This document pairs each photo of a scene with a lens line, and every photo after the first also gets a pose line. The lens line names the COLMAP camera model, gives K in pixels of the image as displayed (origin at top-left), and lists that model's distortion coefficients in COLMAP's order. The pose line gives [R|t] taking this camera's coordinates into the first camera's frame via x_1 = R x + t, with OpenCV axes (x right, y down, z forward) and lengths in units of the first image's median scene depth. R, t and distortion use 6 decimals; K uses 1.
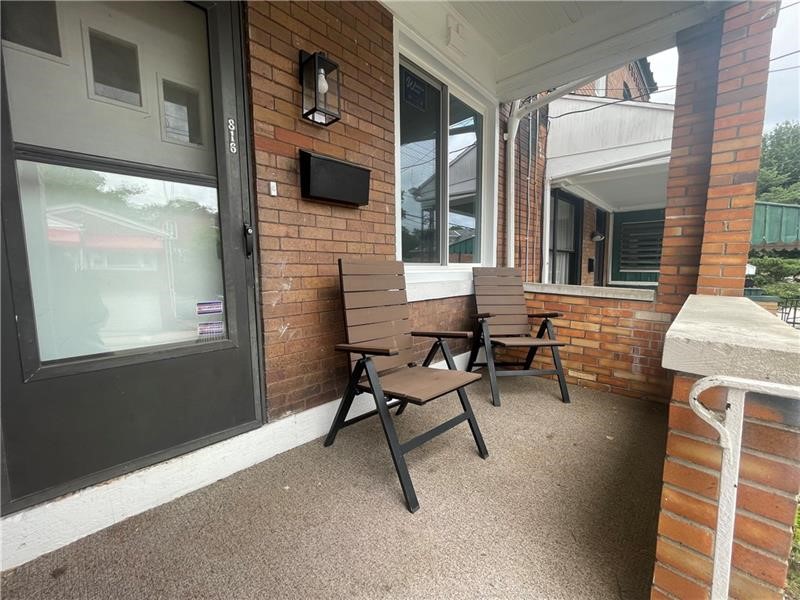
lens RADIAL K [[321.8, 0, 399.6], [0, 321.8, 298.9], [0, 0, 1]] dist [-0.002641, -0.000201]
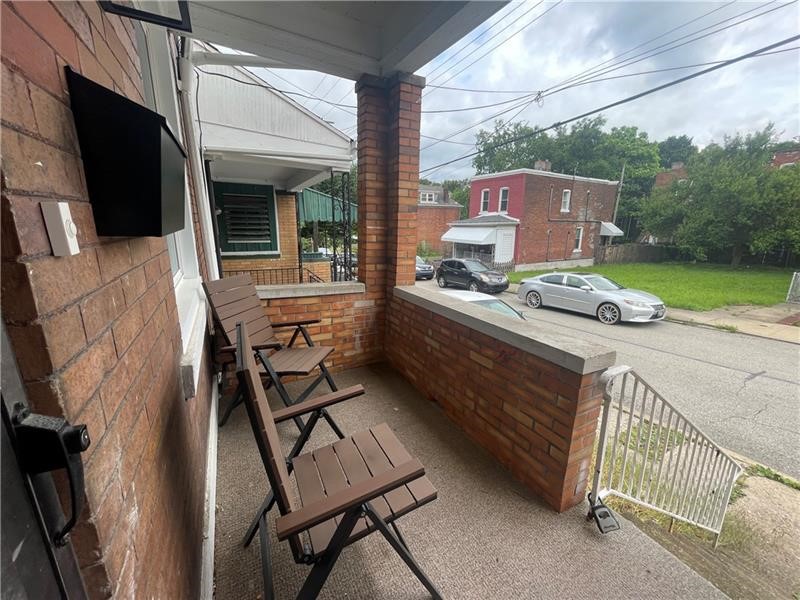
lens RADIAL K [[321.8, 0, 401.3], [0, 321.8, 299.4], [0, 0, 1]] dist [-0.002641, -0.000201]
pose [[0.316074, -0.211584, 0.924840, -0.355634], [0.073645, 0.977345, 0.198426, -0.204525], [-0.945872, 0.005393, 0.324496, 0.431071]]
